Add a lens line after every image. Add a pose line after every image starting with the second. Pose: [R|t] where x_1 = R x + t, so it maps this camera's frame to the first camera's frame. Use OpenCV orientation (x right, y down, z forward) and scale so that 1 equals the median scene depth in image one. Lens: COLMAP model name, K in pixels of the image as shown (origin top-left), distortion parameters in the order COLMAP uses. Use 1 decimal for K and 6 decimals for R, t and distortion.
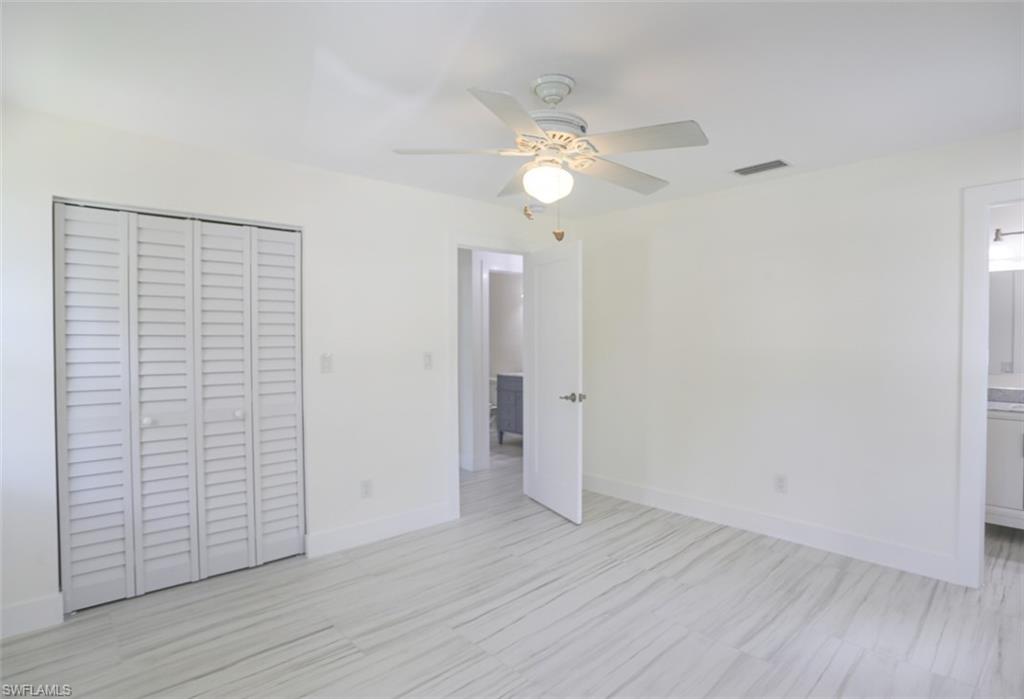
lens RADIAL K [[532.5, 0, 521.8], [0, 532.5, 340.0], [0, 0, 1]] dist [-0.036089, 0.001705]
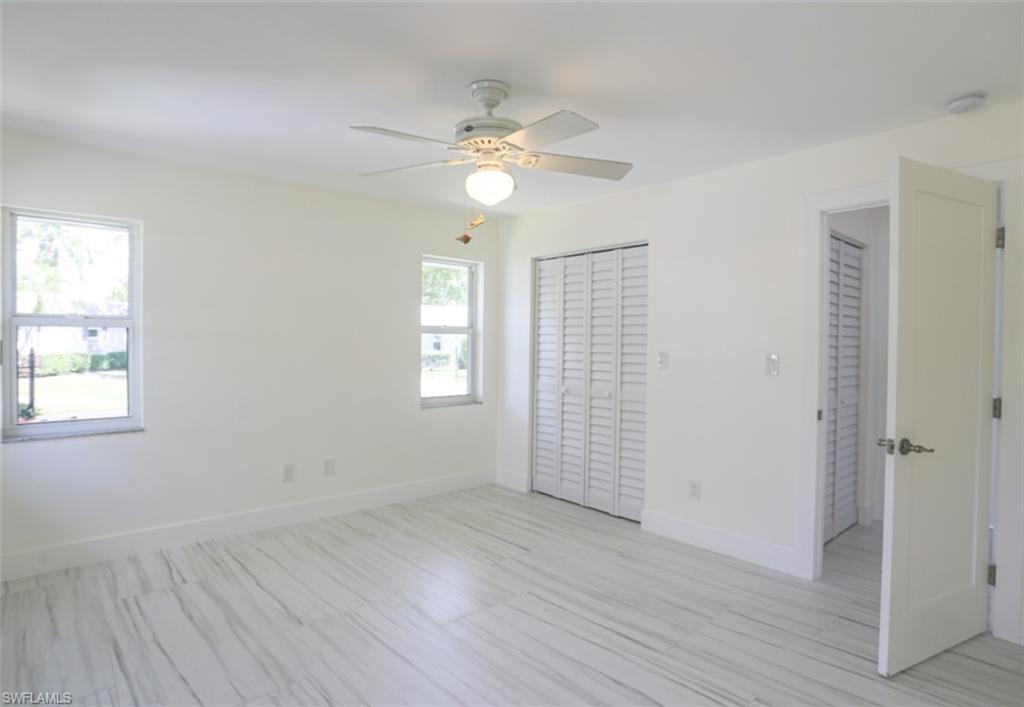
lens RADIAL K [[537.6, 0, 514.4], [0, 537.6, 342.3], [0, 0, 1]] dist [-0.048649, 0.039803]
pose [[0.005597, 0.012062, -0.999912, 0.876950], [-0.003336, 0.999922, 0.012044, -0.005399], [0.999979, 0.003268, 0.005637, 0.830509]]
